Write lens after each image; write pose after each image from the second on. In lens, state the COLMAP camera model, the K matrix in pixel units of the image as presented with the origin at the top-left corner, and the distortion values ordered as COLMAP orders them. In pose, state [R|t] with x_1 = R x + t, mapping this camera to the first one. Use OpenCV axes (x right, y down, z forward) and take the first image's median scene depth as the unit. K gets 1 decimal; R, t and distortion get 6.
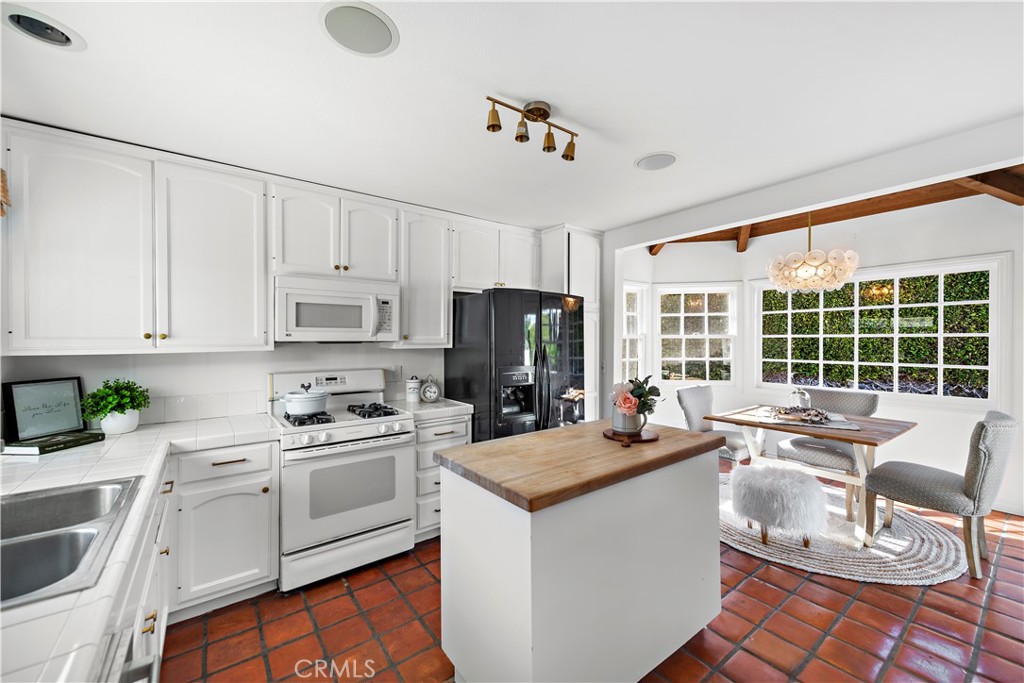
lens RADIAL K [[404.2, 0, 502.1], [0, 404.2, 340.0], [0, 0, 1]] dist [0.001764, -0.000537]
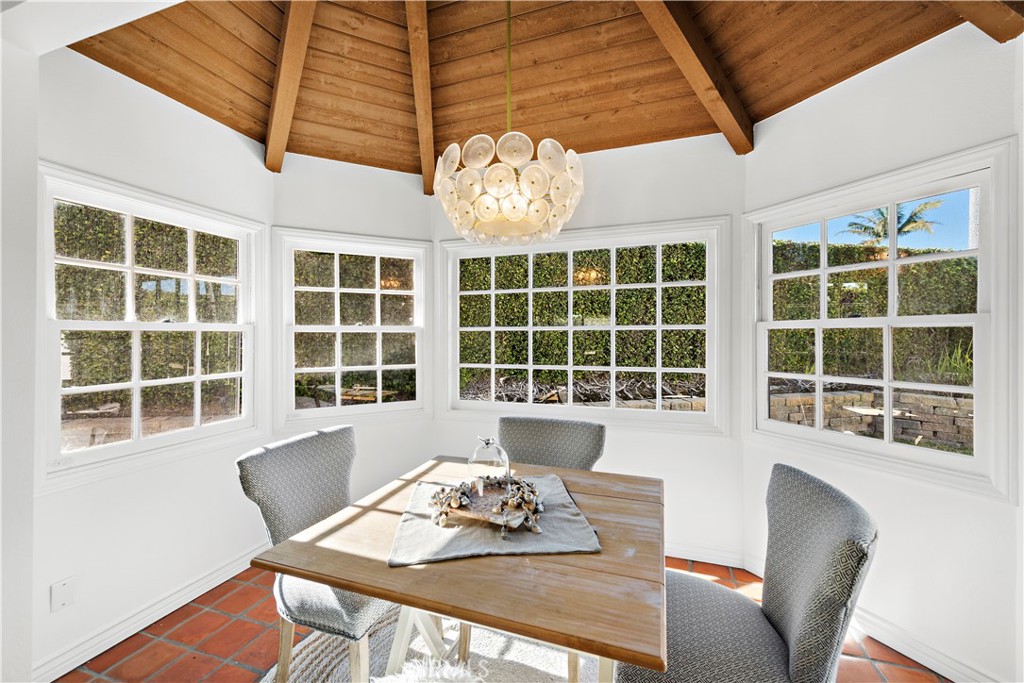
lens RADIAL K [[404.2, 0, 510.1], [0, 404.2, 338.2], [0, 0, 1]] dist [0.001764, -0.000537]
pose [[0.820204, -0.004305, 0.572055, 0.338770], [0.002943, 0.999990, 0.003306, 0.003467], [-0.572064, -0.001028, 0.820208, 0.421117]]
